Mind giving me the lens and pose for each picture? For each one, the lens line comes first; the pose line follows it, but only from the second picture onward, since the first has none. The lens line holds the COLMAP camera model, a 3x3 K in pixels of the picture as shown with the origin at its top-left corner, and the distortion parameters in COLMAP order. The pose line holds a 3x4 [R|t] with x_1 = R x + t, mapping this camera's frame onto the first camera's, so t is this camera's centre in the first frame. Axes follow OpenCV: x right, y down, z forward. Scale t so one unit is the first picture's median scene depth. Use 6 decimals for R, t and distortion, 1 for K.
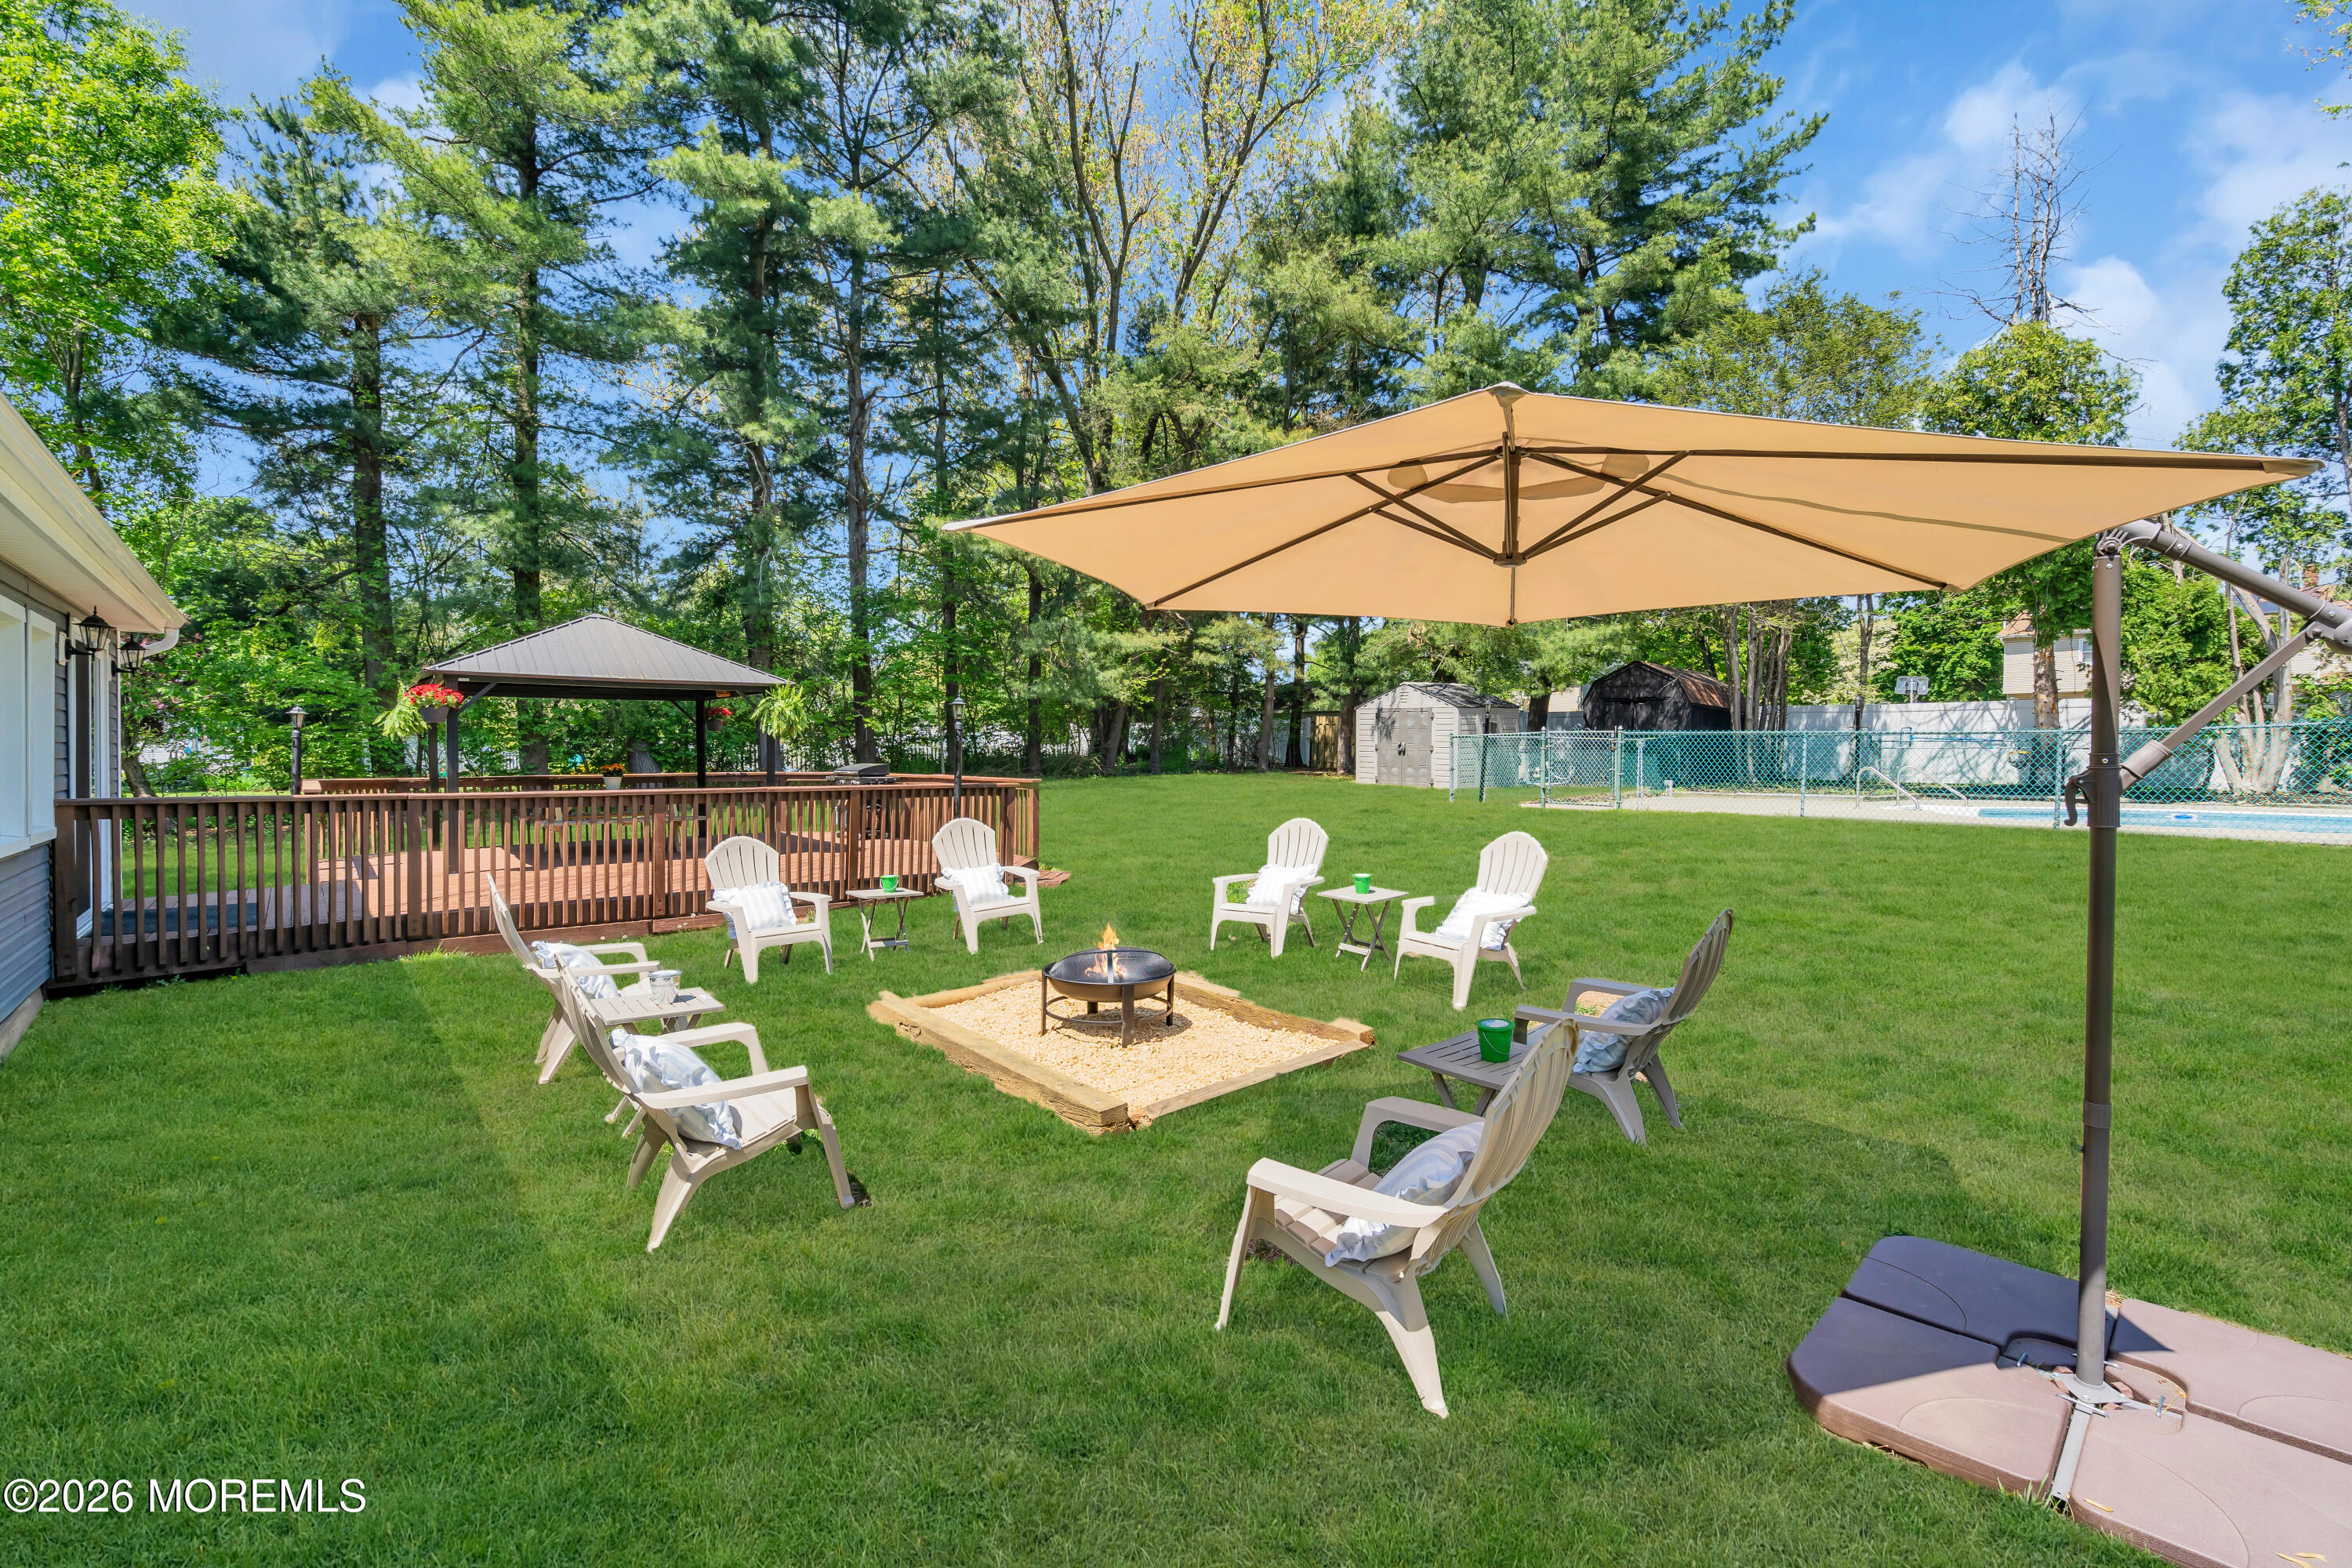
lens RADIAL K [[1081.9, 0, 1173.6], [0, 1081.9, 764.0], [0, 0, 1]] dist [-0.003789, 0.000586]
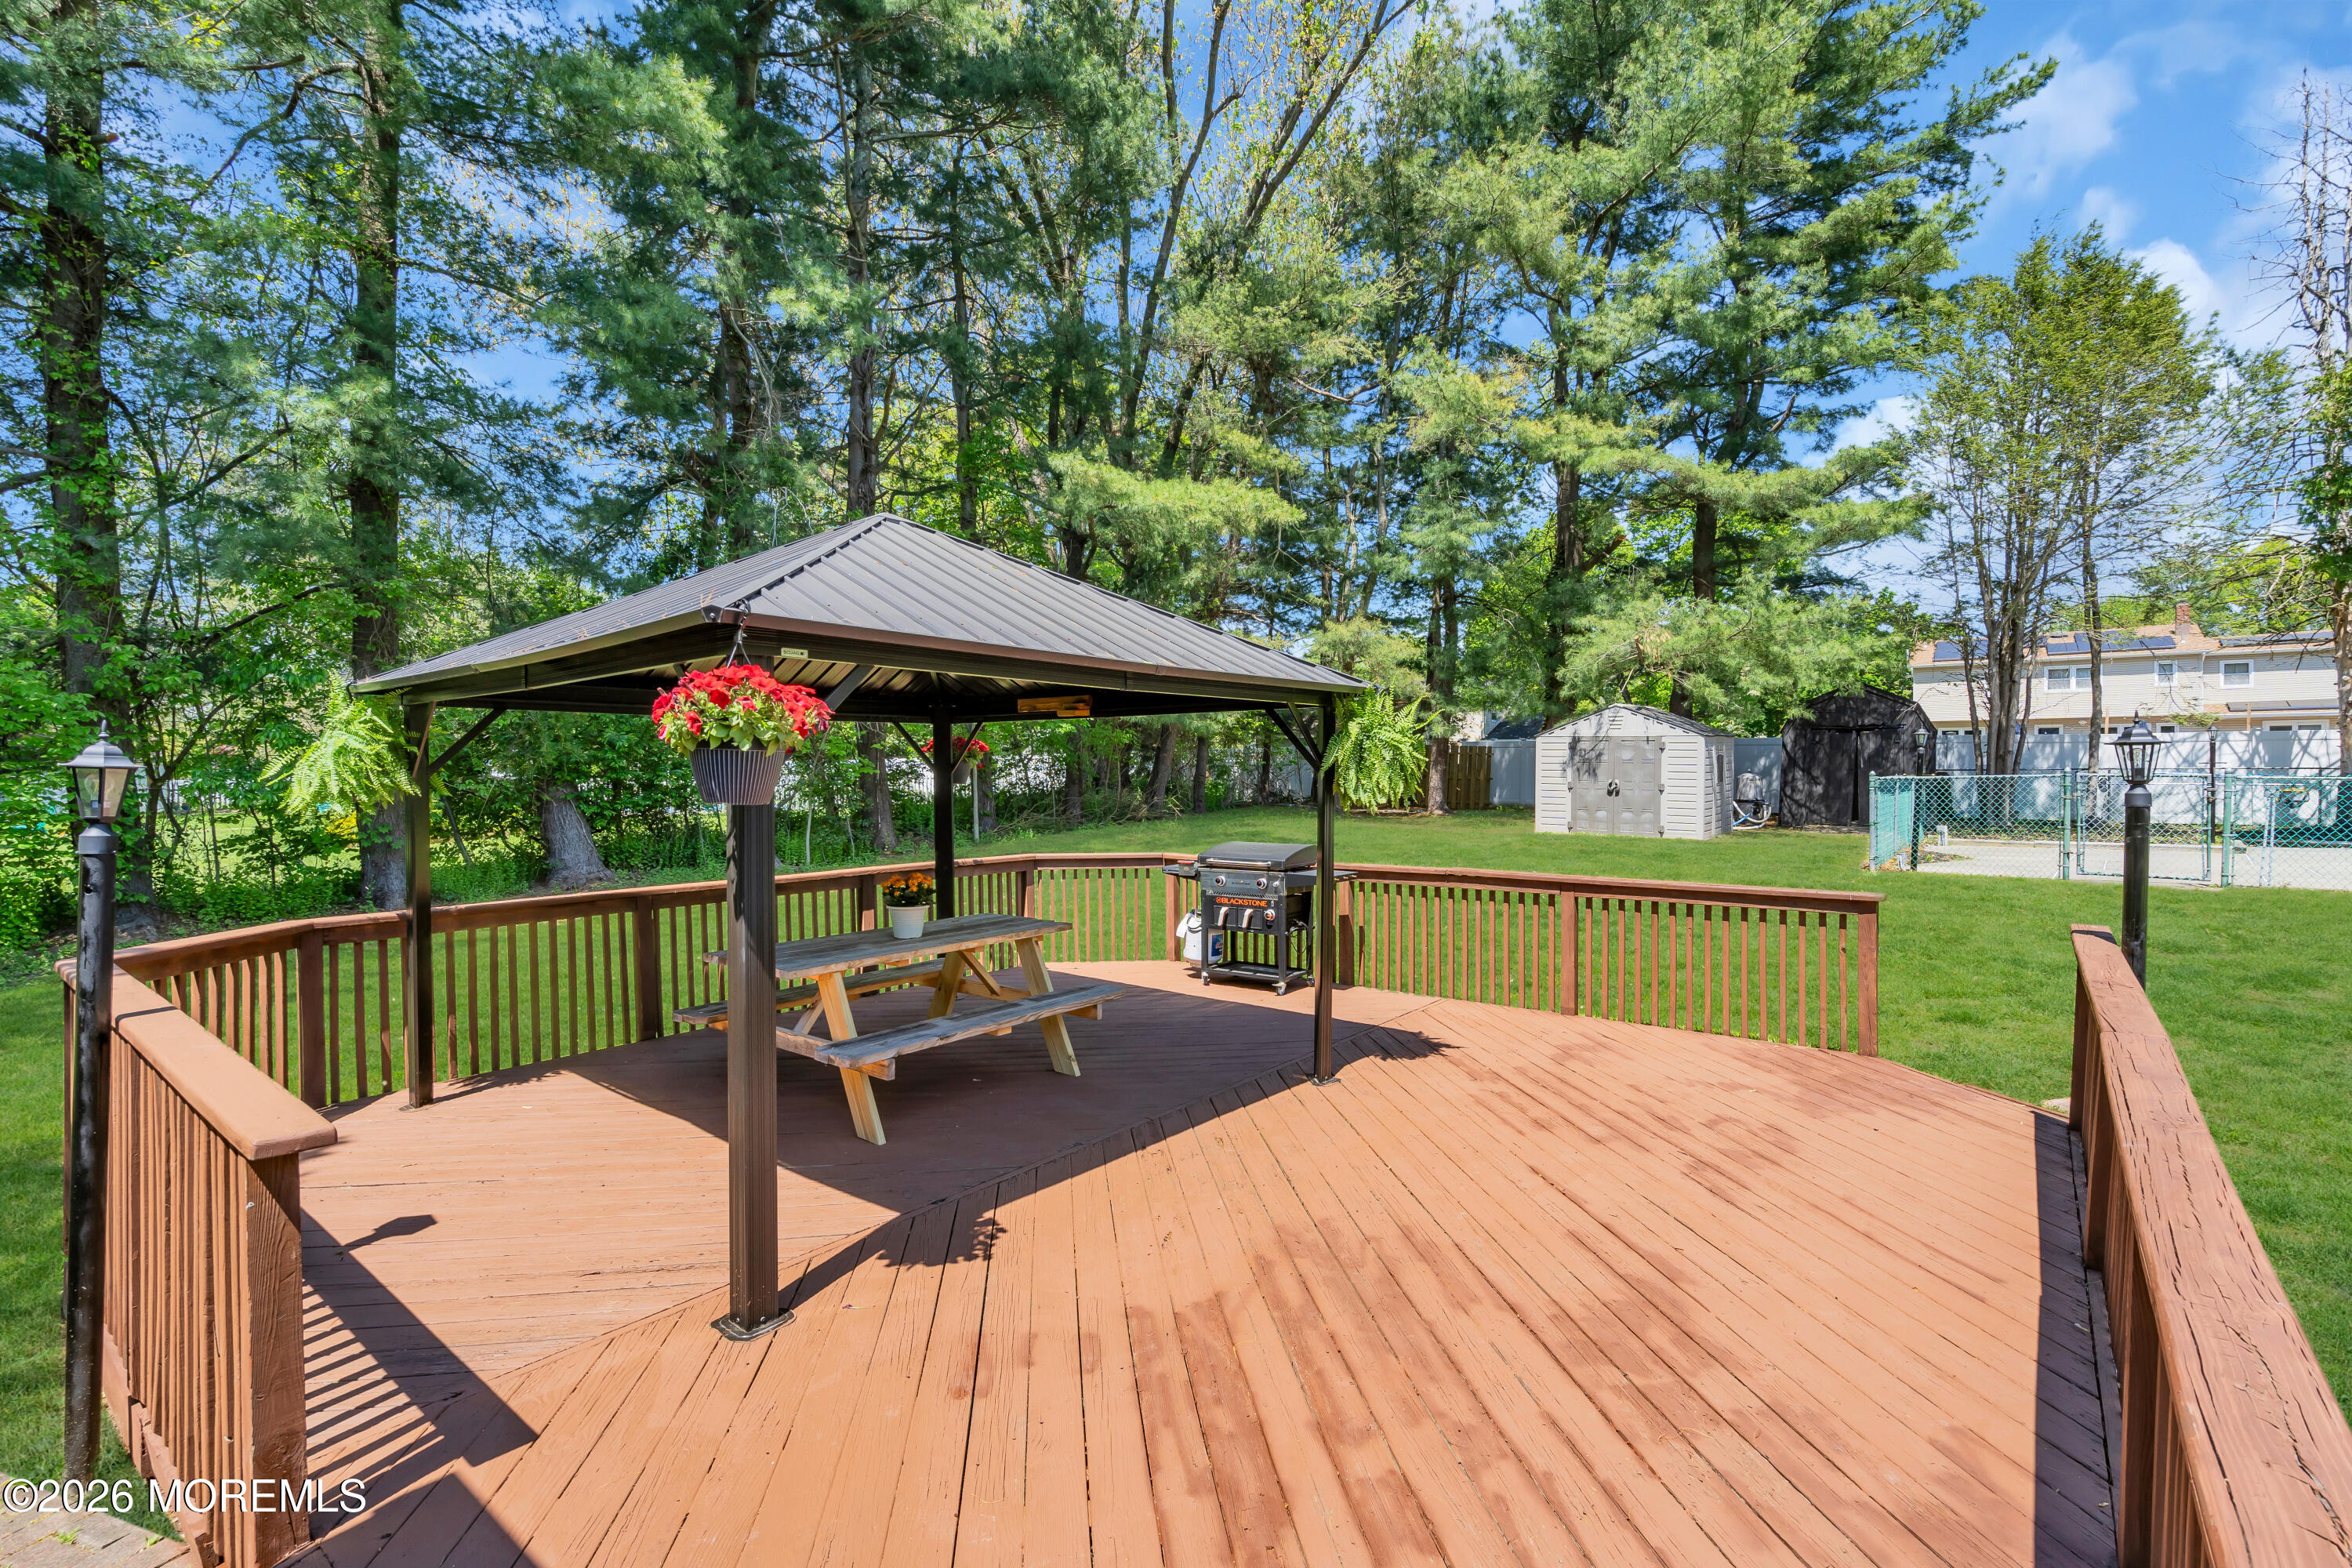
lens RADIAL K [[1063.1, 0, 1178.4], [0, 1063.1, 819.2], [0, 0, 1]] dist [-0.002107, -0.000257]
pose [[0.977680, -0.005365, 0.210031, -0.263718], [0.002129, 0.999876, 0.015630, -0.003982], [-0.210088, -0.014834, 0.977570, 0.292764]]
